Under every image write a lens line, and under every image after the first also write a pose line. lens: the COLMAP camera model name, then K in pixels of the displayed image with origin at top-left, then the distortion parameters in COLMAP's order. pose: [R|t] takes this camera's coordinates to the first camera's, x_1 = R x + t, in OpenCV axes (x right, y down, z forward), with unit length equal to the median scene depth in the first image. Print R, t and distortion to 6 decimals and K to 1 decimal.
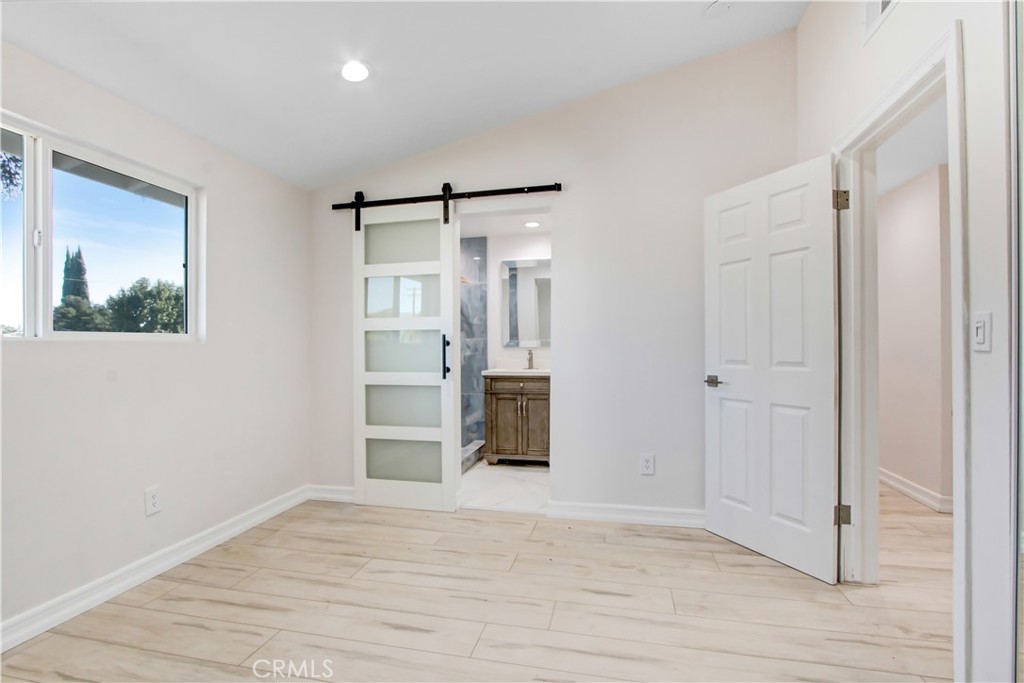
lens RADIAL K [[478.4, 0, 509.0], [0, 478.4, 343.2], [0, 0, 1]] dist [-0.015574, 0.001827]
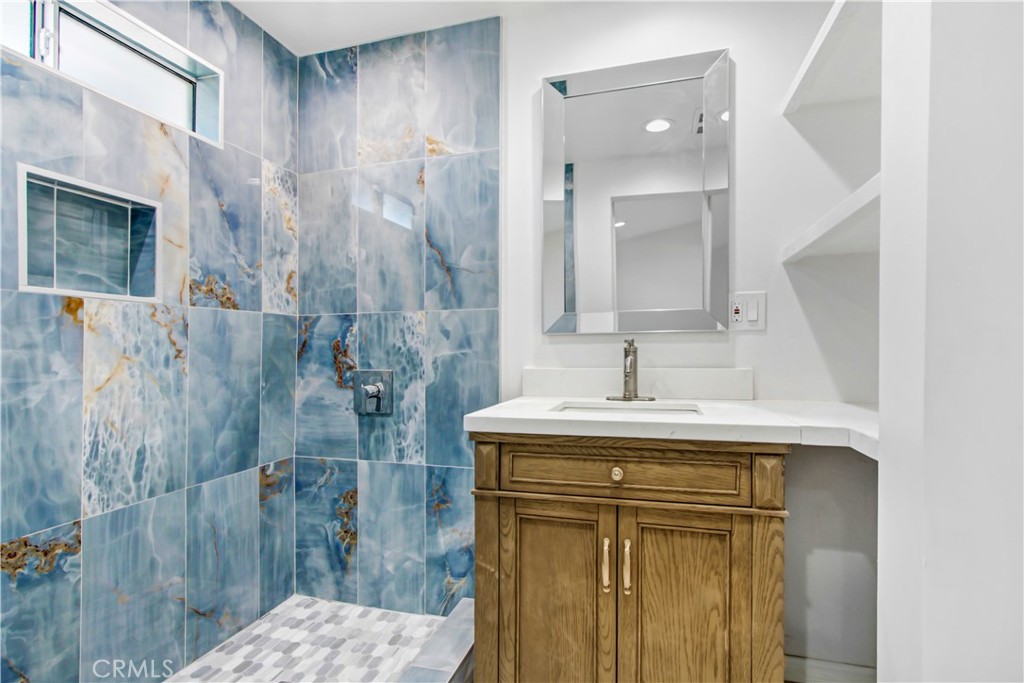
lens RADIAL K [[478.4, 0, 514.6], [0, 478.4, 347.6], [0, 0, 1]] dist [-0.015574, 0.001827]
pose [[0.997601, 0.008950, -0.068646, -0.009792], [-0.009181, 0.999953, -0.003056, 0.019039], [0.068616, 0.003679, 0.997636, 0.658892]]
